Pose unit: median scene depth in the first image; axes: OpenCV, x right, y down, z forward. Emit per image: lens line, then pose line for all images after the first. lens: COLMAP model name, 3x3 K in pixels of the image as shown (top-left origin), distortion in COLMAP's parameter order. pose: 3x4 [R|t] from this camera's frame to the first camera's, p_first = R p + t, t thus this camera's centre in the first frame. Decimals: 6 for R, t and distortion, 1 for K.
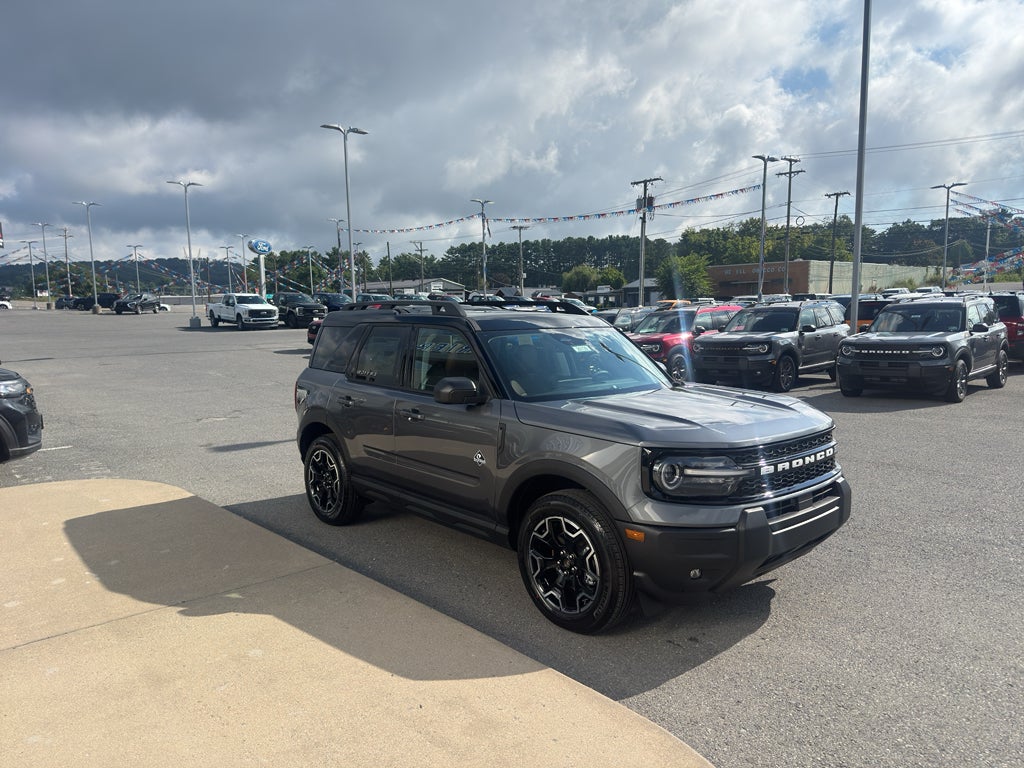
lens RADIAL K [[718.6, 0, 516.4], [0, 718.6, 407.3], [0, 0, 1]] dist [0.040296, -0.050189]
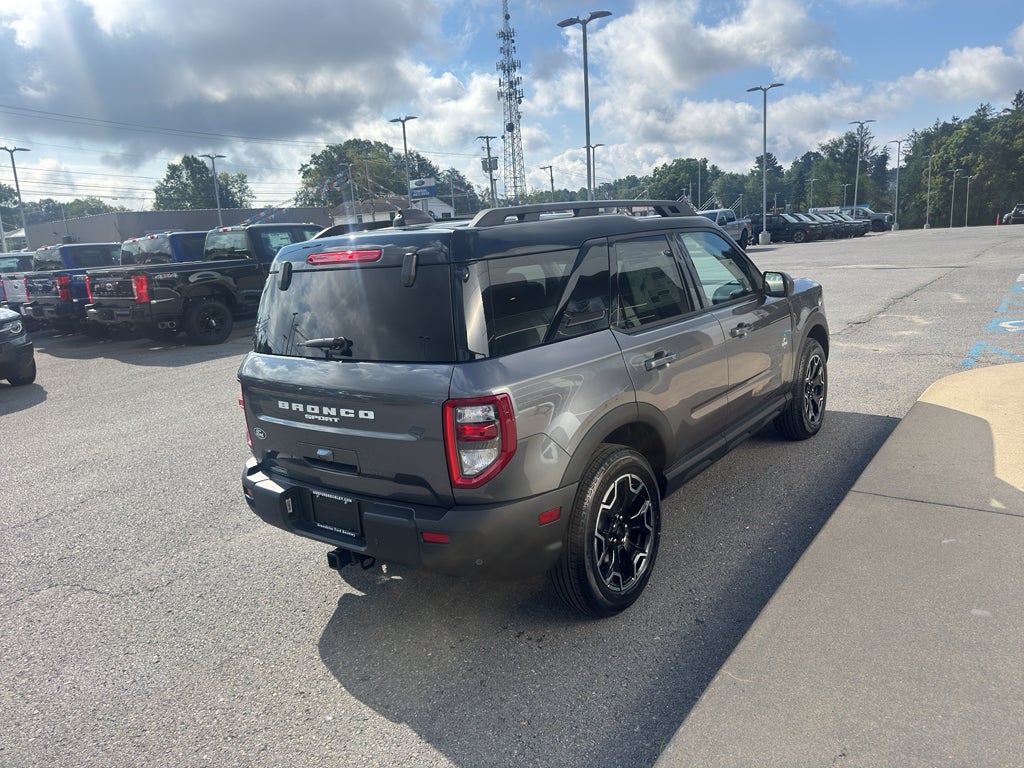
lens RADIAL K [[718.6, 0, 529.0], [0, 718.6, 379.9], [0, 0, 1]] dist [0.040296, -0.050189]
pose [[-0.196063, -0.170625, 0.965633, -0.103701], [0.216630, 0.952878, 0.212356, -0.018703], [-0.956363, 0.250821, -0.149862, 0.153303]]
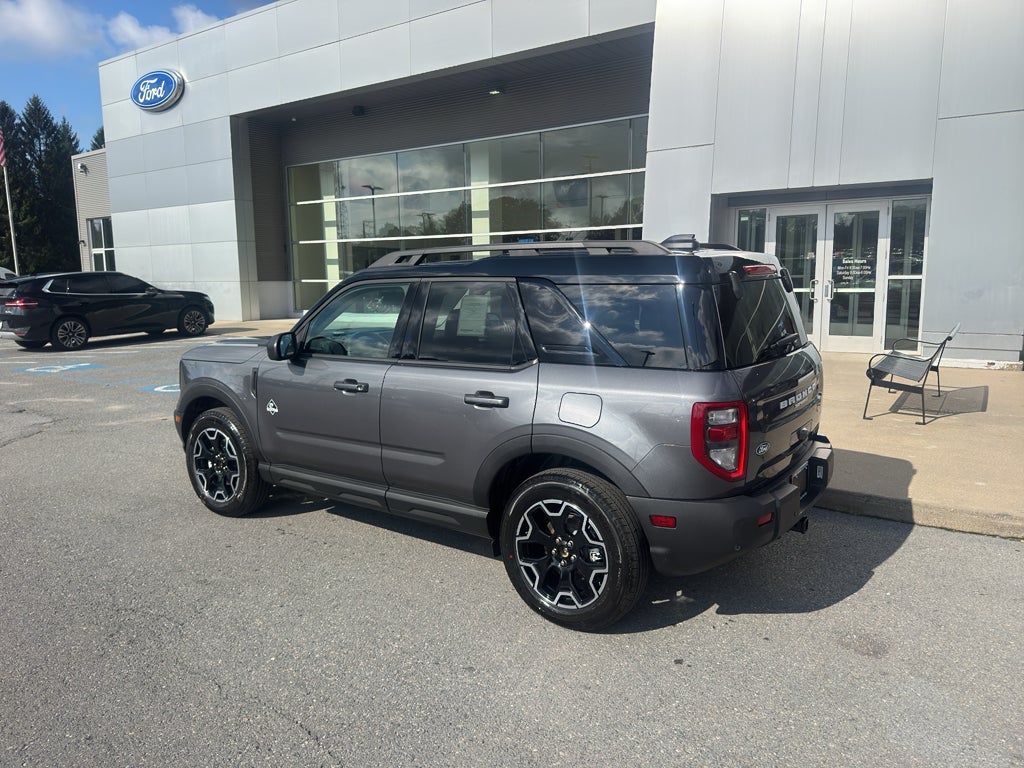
lens RADIAL K [[718.6, 0, 527.2], [0, 718.6, 378.5], [0, 0, 1]] dist [0.040296, -0.050189]
pose [[-0.972419, 0.060625, -0.225224, 0.014996], [-0.005957, 0.958859, 0.283821, -0.030628], [0.233165, 0.277334, -0.932052, 0.231249]]
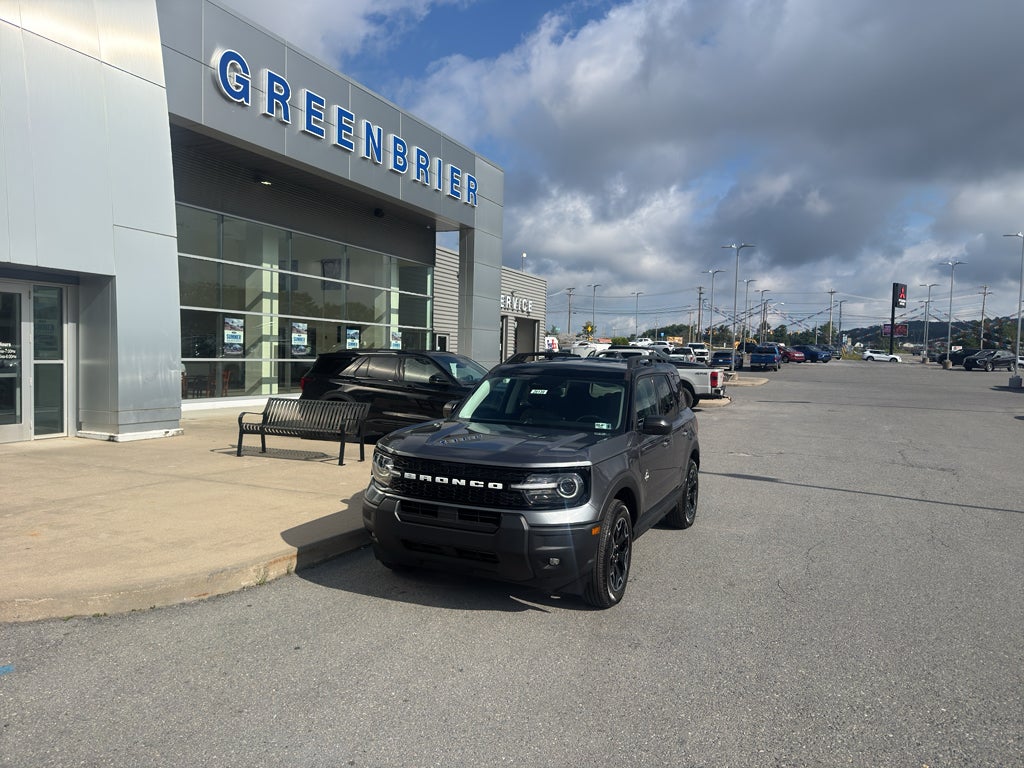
lens RADIAL K [[718.6, 0, 521.5], [0, 718.6, 393.8], [0, 0, 1]] dist [0.040296, -0.050189]
pose [[0.415513, 0.072286, -0.906711, 0.136979], [-0.157592, 0.987483, 0.006507, -0.009030], [0.895832, 0.140187, 0.421703, 0.048577]]
